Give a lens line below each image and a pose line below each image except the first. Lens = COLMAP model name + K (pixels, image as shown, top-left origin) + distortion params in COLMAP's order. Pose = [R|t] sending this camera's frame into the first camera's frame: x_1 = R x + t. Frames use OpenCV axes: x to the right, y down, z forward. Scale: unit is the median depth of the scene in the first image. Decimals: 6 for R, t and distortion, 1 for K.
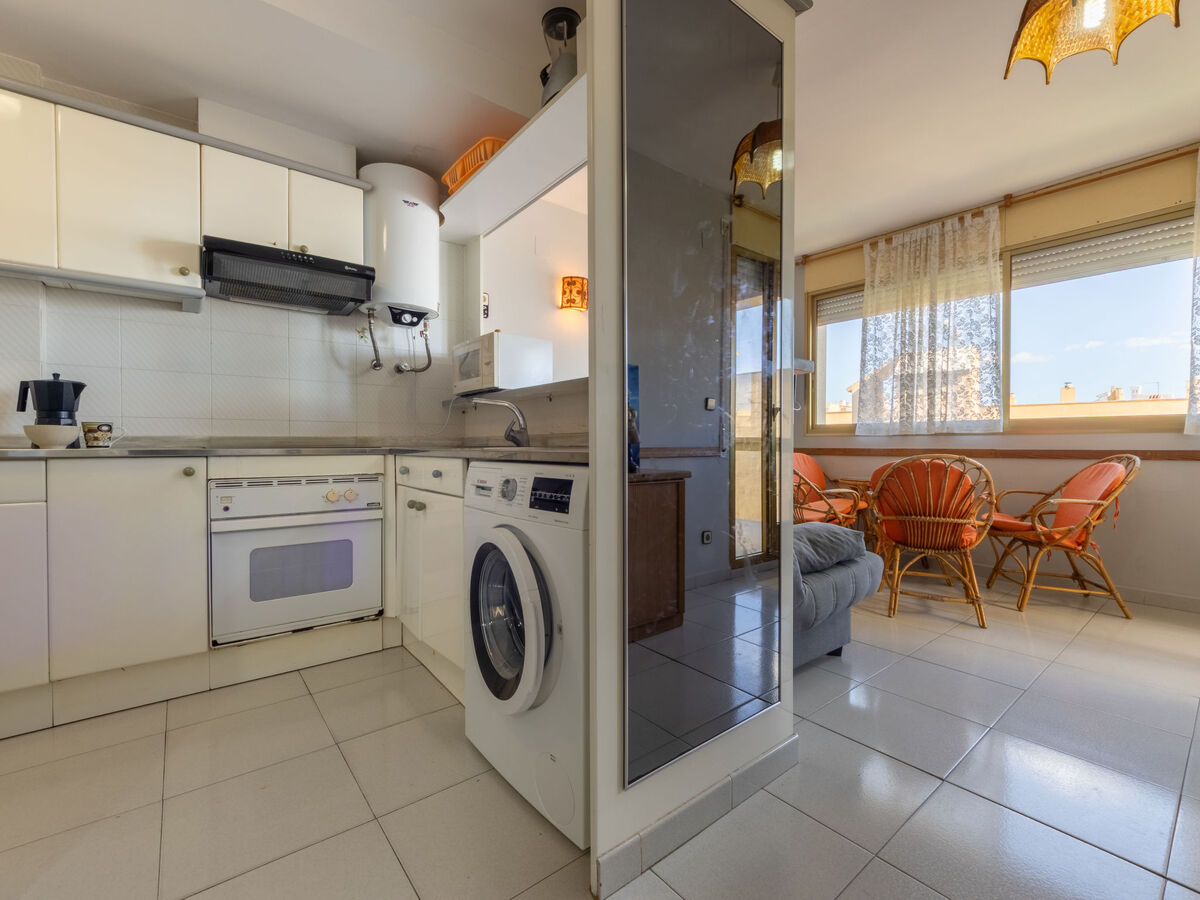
lens RADIAL K [[519.1, 0, 602.7], [0, 519.1, 457.6], [0, 0, 1]] dist [0.011481, -0.000357]
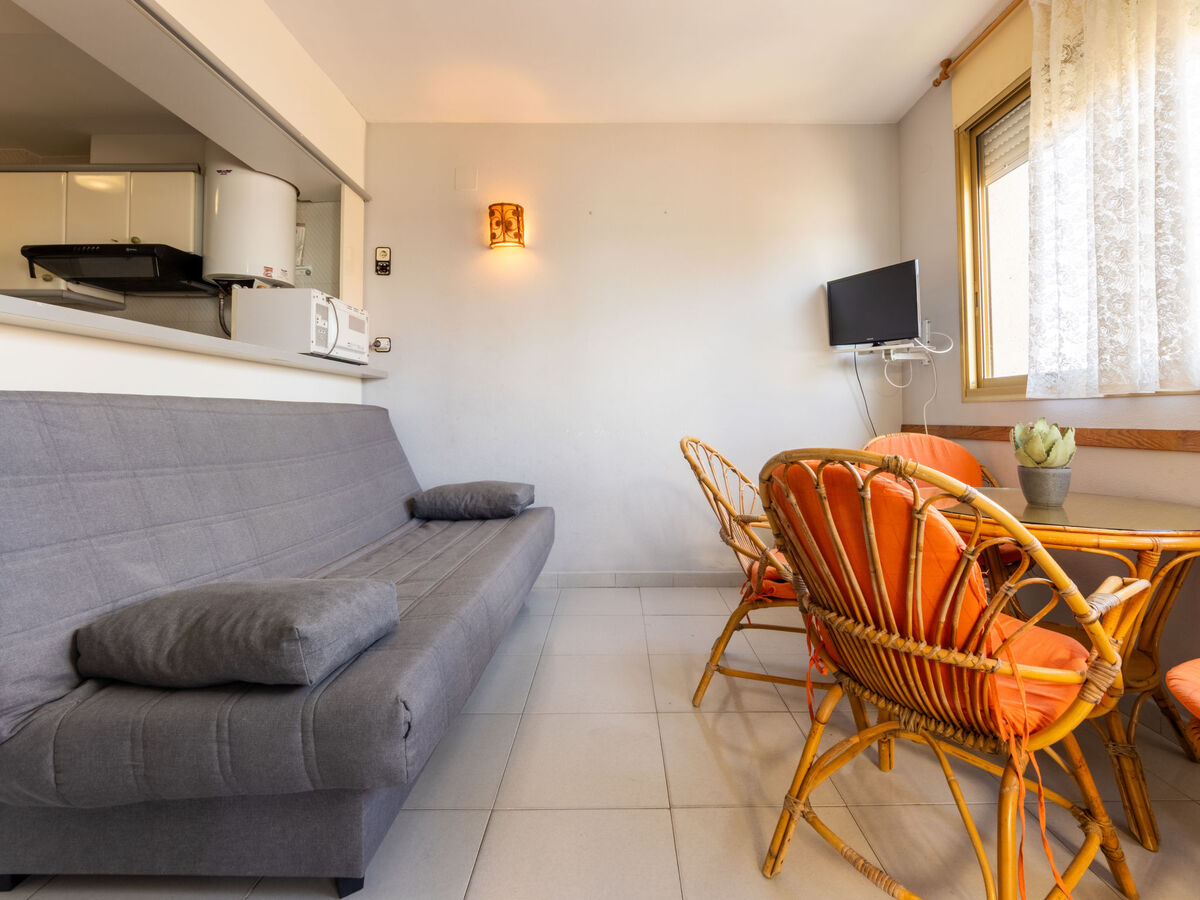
lens RADIAL K [[535.0, 0, 623.0], [0, 535.0, 401.1], [0, 0, 1]] dist [0.002712, -0.010762]
pose [[0.783774, -0.019200, -0.620749, 0.924442], [-0.016280, 0.998543, -0.051440, -0.019927], [0.620833, 0.050423, 0.782320, 0.776149]]
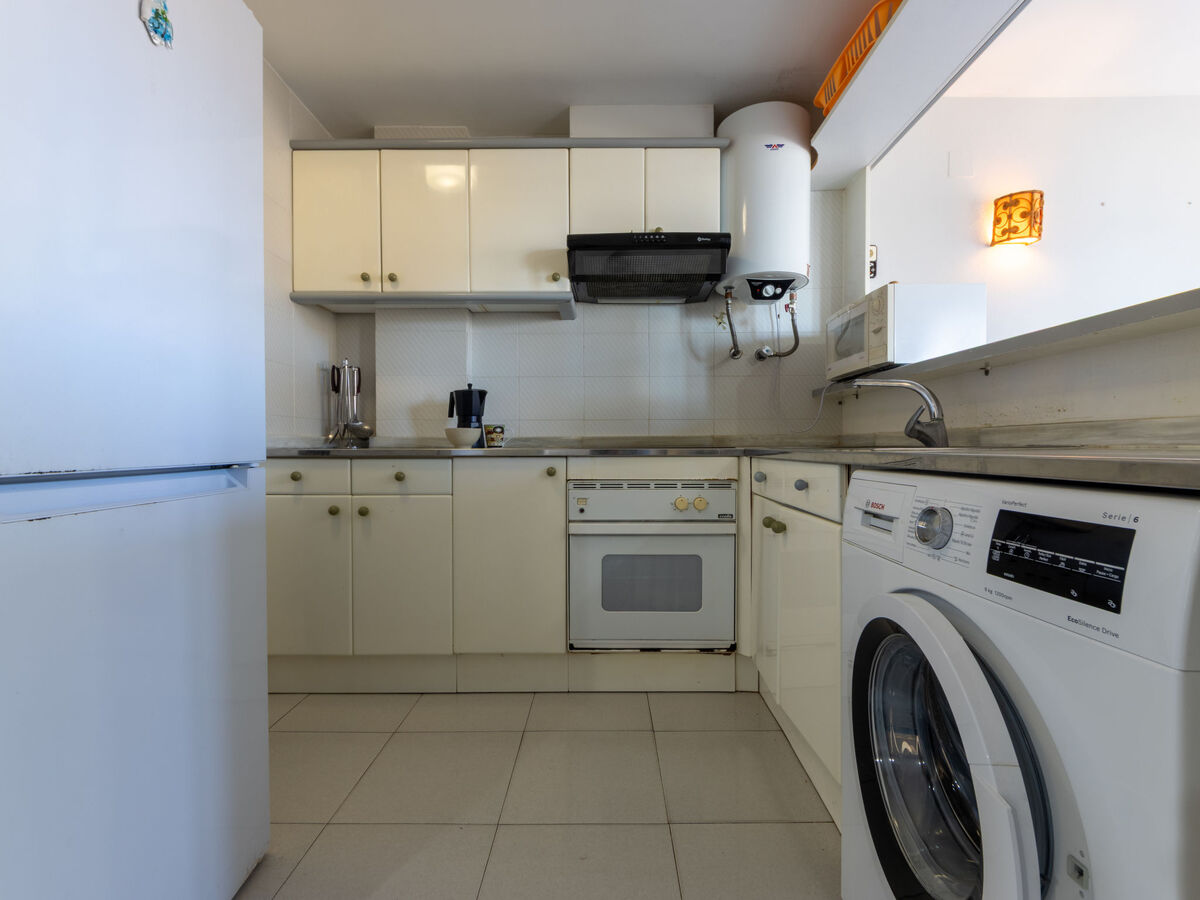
lens RADIAL K [[530.9, 0, 600.0], [0, 530.9, 450.0], [0, 0, 1]] dist [0.005025, -0.012881]
pose [[0.775285, 0.004013, -0.631599, -0.060775], [-0.013904, 0.999846, -0.010714, -0.004029], [0.631459, 0.017088, 0.775221, 0.215541]]
